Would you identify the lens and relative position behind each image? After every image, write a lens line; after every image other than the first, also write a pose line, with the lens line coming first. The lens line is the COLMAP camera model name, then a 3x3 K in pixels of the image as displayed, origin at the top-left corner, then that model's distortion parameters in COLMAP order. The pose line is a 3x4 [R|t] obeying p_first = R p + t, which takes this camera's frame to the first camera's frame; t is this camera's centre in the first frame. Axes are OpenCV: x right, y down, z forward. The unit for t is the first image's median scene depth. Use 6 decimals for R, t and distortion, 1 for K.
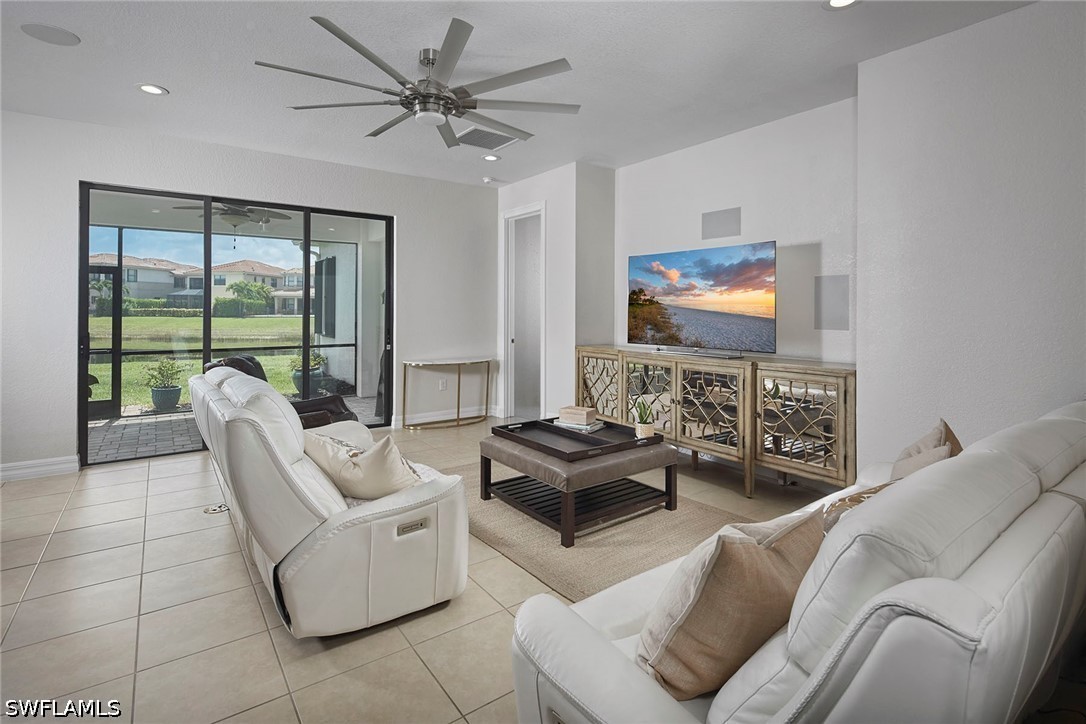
lens RADIAL K [[538.5, 0, 545.0], [0, 538.5, 296.7], [0, 0, 1]] dist [0.017782, -0.002787]
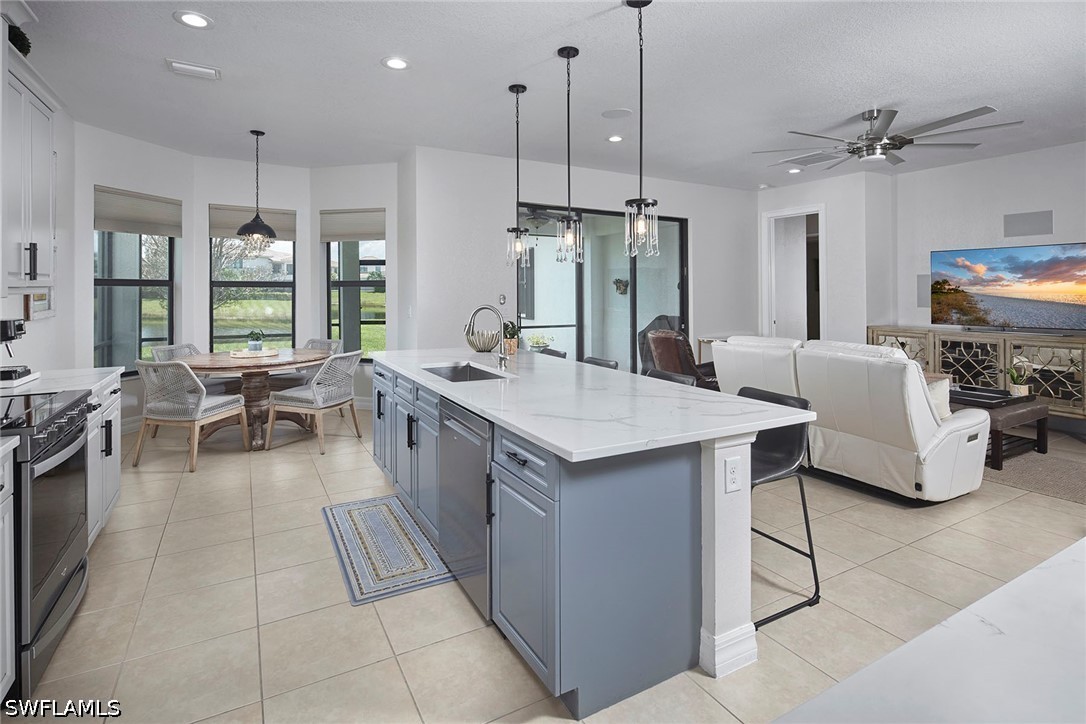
lens RADIAL K [[538.5, 0, 572.5], [0, 538.5, 292.8], [0, 0, 1]] dist [0.017782, -0.002787]
pose [[0.997318, 0.001182, -0.073181, -0.601725], [0.000582, 0.999710, 0.024085, -0.016387], [0.073188, -0.024063, 0.997028, -0.307969]]
